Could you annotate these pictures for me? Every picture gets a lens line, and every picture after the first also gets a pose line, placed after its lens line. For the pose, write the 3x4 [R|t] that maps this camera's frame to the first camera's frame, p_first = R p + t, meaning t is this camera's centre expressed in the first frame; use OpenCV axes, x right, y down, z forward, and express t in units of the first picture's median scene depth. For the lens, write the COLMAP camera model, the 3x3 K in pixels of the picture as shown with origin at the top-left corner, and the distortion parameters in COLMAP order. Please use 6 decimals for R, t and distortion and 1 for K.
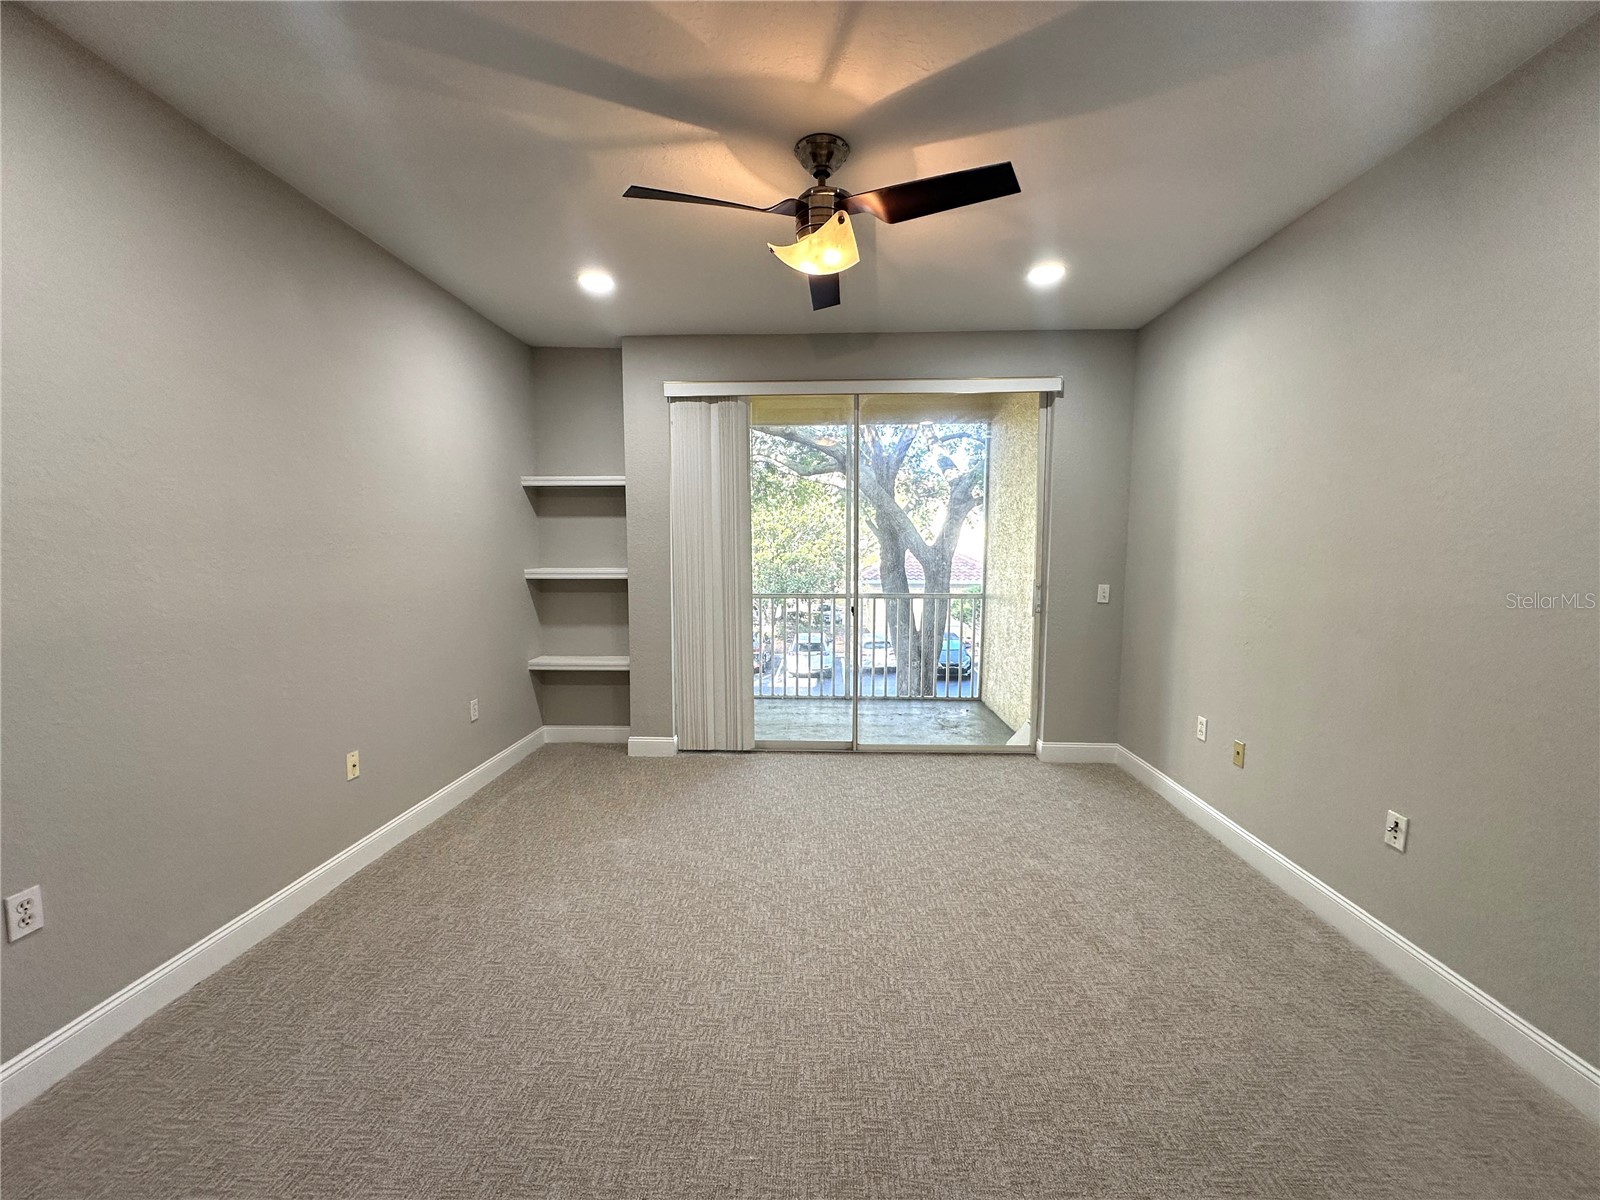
lens RADIAL K [[639.9, 0, 802.4], [0, 639.9, 604.7], [0, 0, 1]] dist [0.007618, 0.000025]
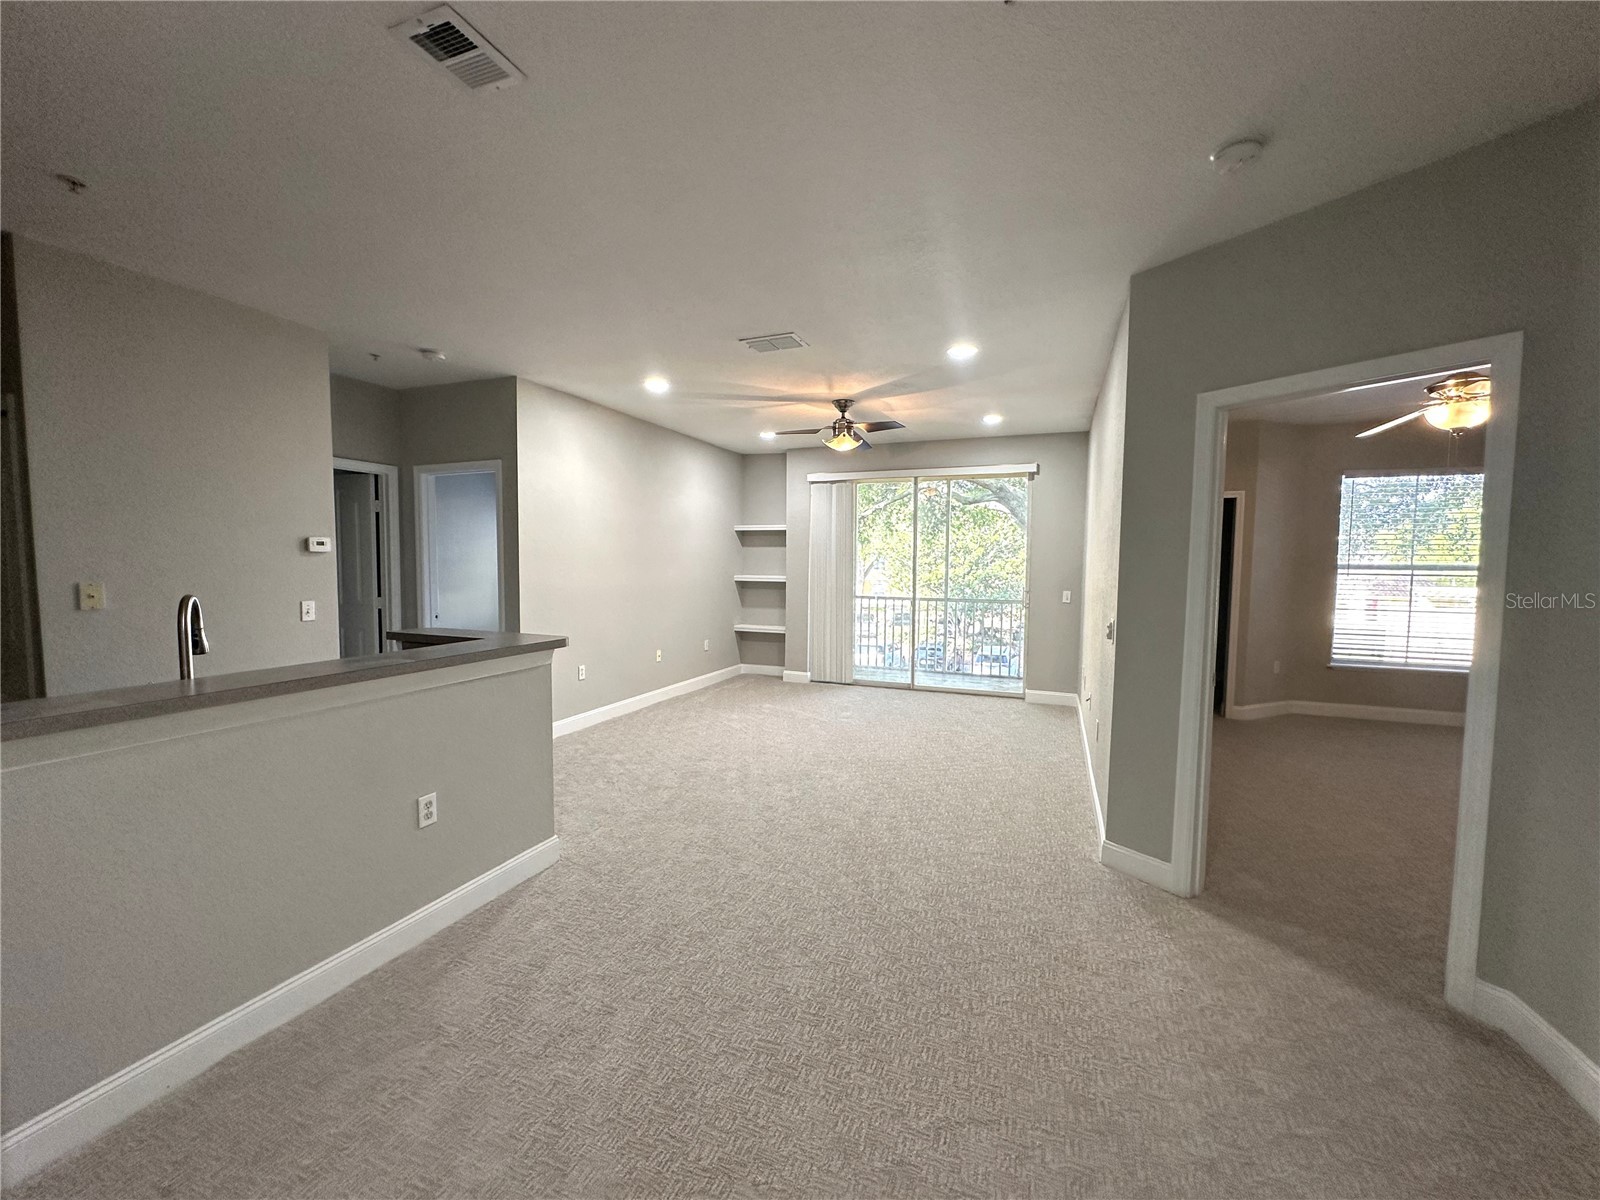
lens RADIAL K [[647.5, 0, 800.0], [0, 647.5, 600.0], [0, 0, 1]] dist [-0.000975, 0.000263]
pose [[0.942255, 0.028923, -0.333644, 0.359542], [-0.040081, 0.998842, -0.026605, 0.055497], [0.332488, 0.038441, 0.942324, -0.671848]]
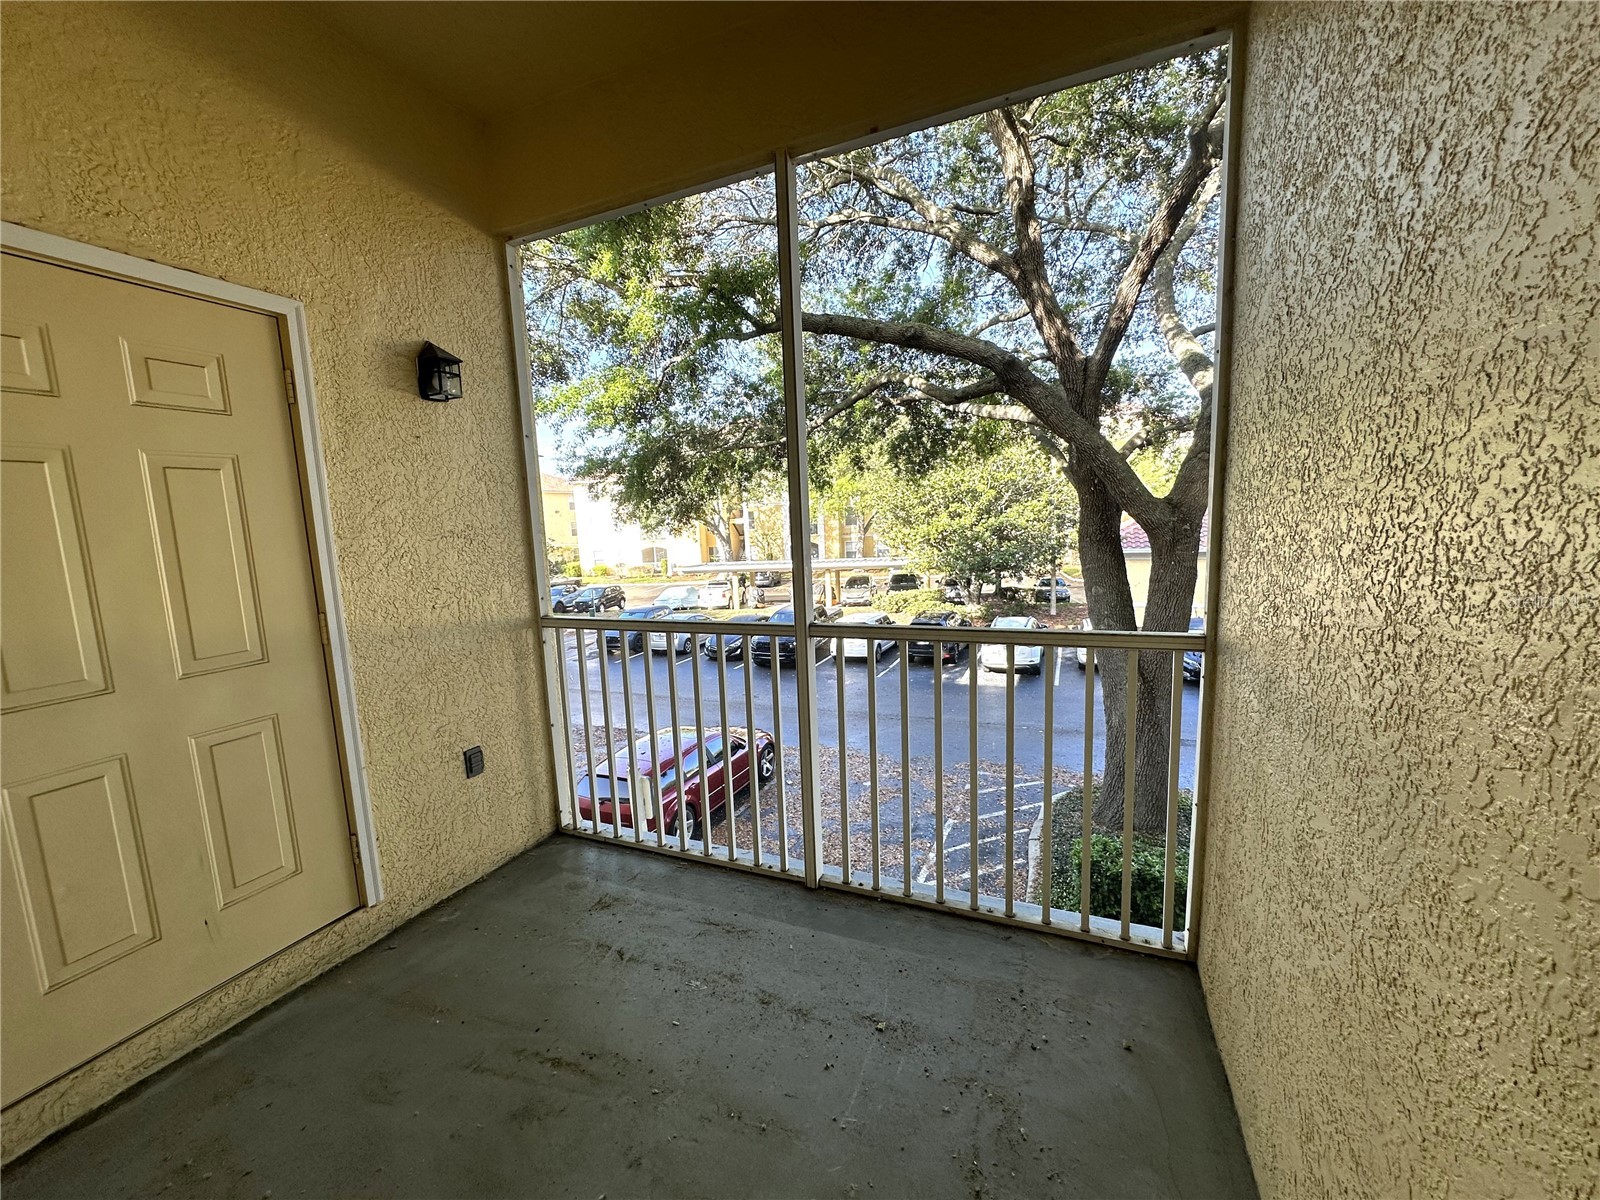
lens RADIAL K [[647.5, 0, 800.0], [0, 647.5, 600.0], [0, 0, 1]] dist [-0.000975, 0.000263]
pose [[0.934675, 0.003071, -0.355491, 0.280123], [0.011475, 0.999181, 0.038801, -0.073906], [0.355319, -0.040346, 0.933874, 0.841399]]
